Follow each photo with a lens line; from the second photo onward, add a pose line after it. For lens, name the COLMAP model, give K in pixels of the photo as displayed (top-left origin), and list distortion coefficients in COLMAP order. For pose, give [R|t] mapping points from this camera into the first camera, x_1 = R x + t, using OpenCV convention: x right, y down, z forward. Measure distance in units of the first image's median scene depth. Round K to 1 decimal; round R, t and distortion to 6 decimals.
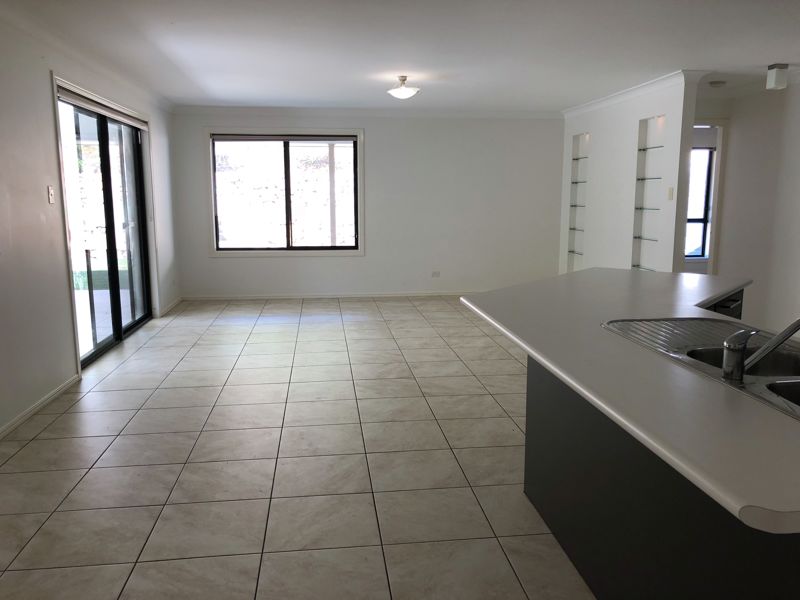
lens RADIAL K [[657.9, 0, 402.9], [0, 657.9, 299.6], [0, 0, 1]] dist [0.028974, -0.011696]
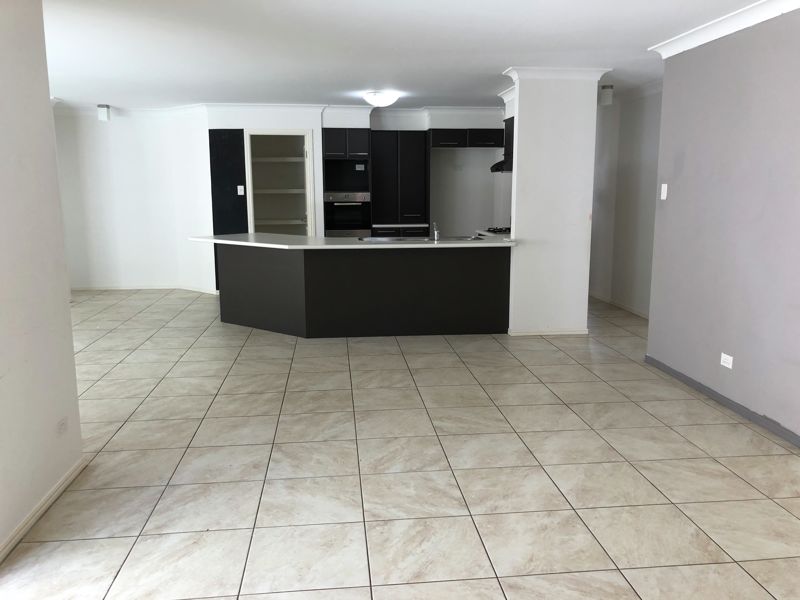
lens RADIAL K [[657.9, 0, 402.9], [0, 657.9, 299.6], [0, 0, 1]] dist [0.028974, -0.011696]
pose [[0.007916, -0.167376, 0.985861, -1.209009], [0.160306, 0.973354, 0.163966, -0.072798], [-0.987036, 0.156742, 0.034537, 0.415896]]
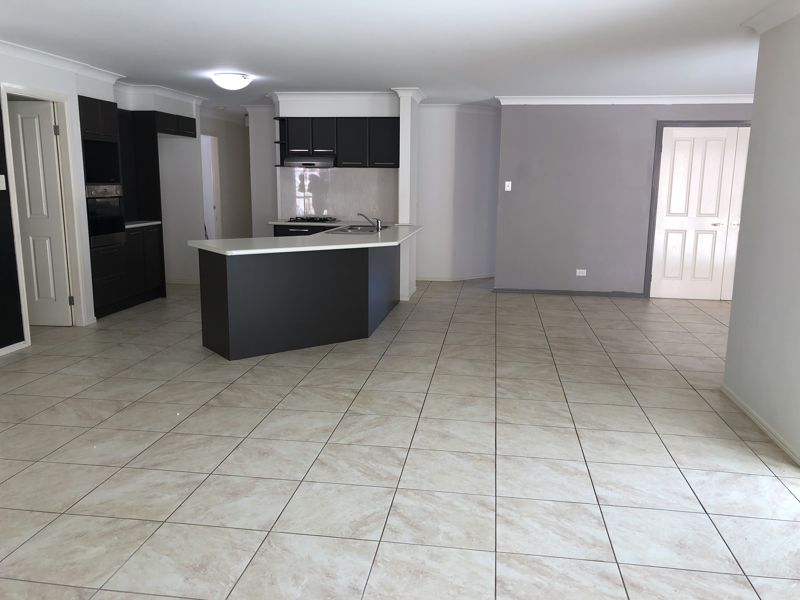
lens RADIAL K [[657.9, 0, 402.9], [0, 657.9, 299.6], [0, 0, 1]] dist [0.028974, -0.011696]
pose [[-0.965037, -0.057500, 0.255730, -0.279378], [0.031104, 0.943627, 0.329546, -0.312673], [-0.260262, 0.325978, -0.908847, 1.845175]]
